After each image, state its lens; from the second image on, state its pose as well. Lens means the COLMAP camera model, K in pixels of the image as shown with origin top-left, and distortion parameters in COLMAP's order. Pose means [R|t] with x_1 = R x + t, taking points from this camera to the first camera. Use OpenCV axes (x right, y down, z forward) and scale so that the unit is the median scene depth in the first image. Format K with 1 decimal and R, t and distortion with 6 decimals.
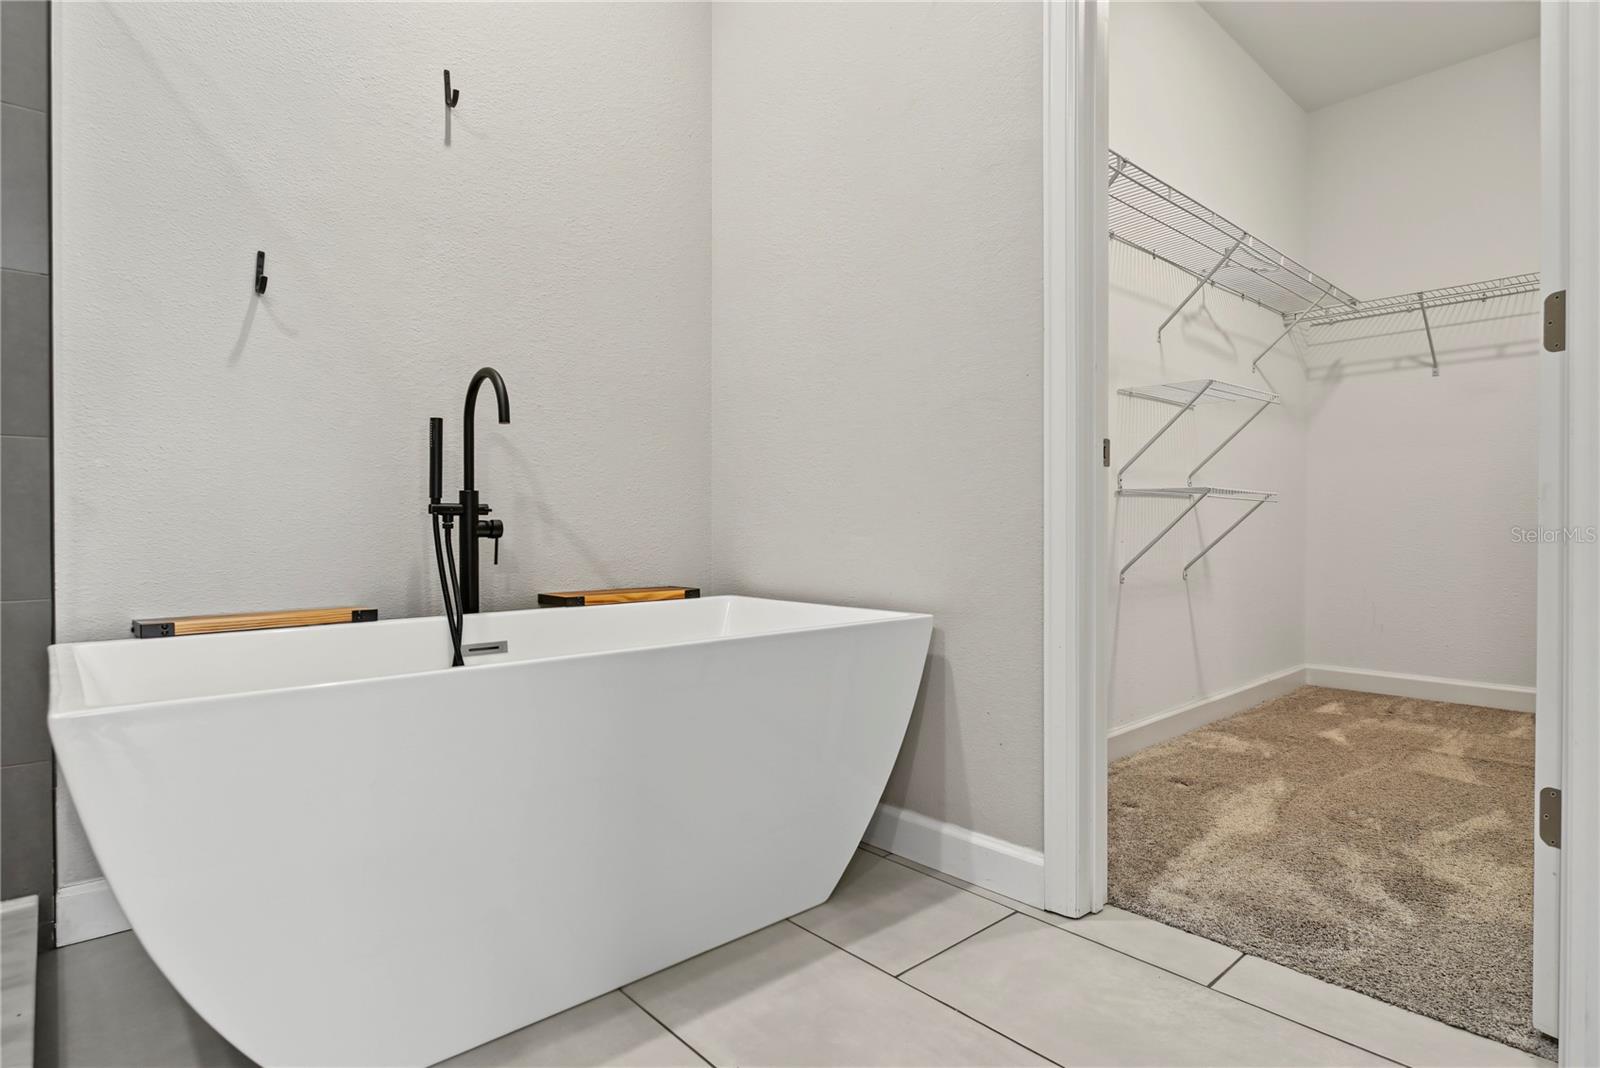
lens RADIAL K [[831.0, 0, 803.4], [0, 831.0, 538.5], [0, 0, 1]] dist [-0.003047, -0.000030]
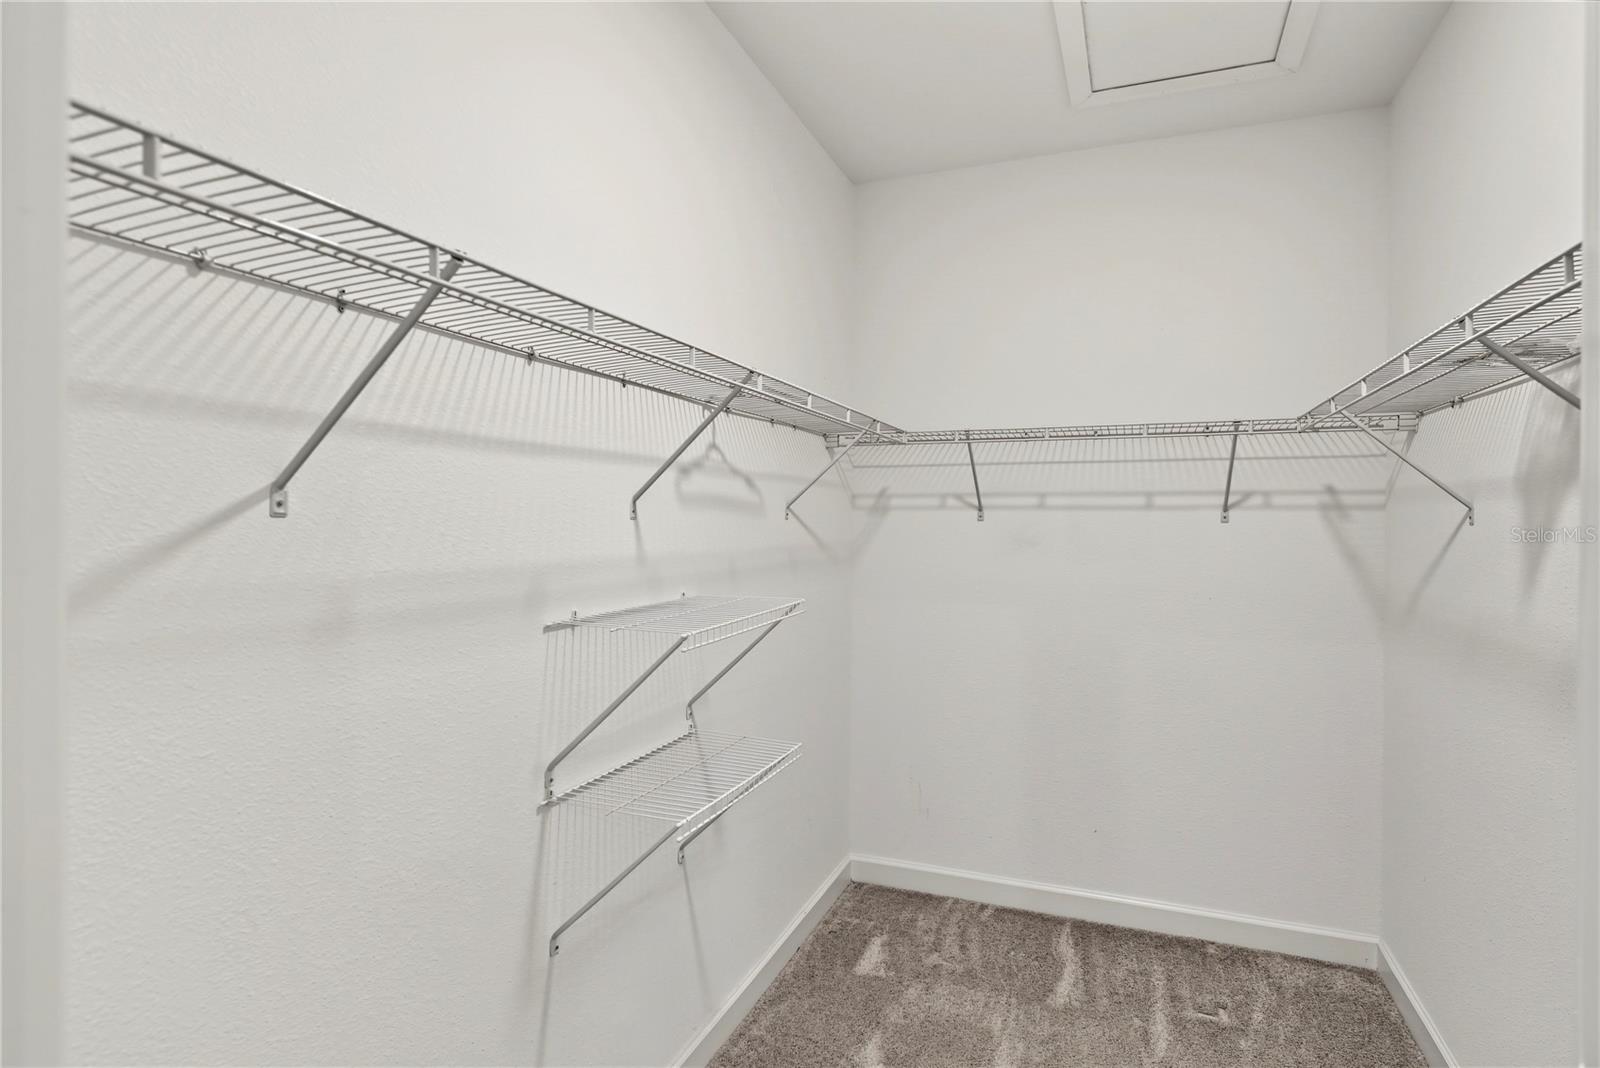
lens RADIAL K [[831.0, 0, 802.0], [0, 831.0, 526.3], [0, 0, 1]] dist [-0.003047, -0.000030]
pose [[0.895737, 0.005358, 0.444553, 0.216290], [-0.004176, 0.999985, -0.003638, -0.187899], [-0.444566, 0.001403, 0.895745, 0.314473]]
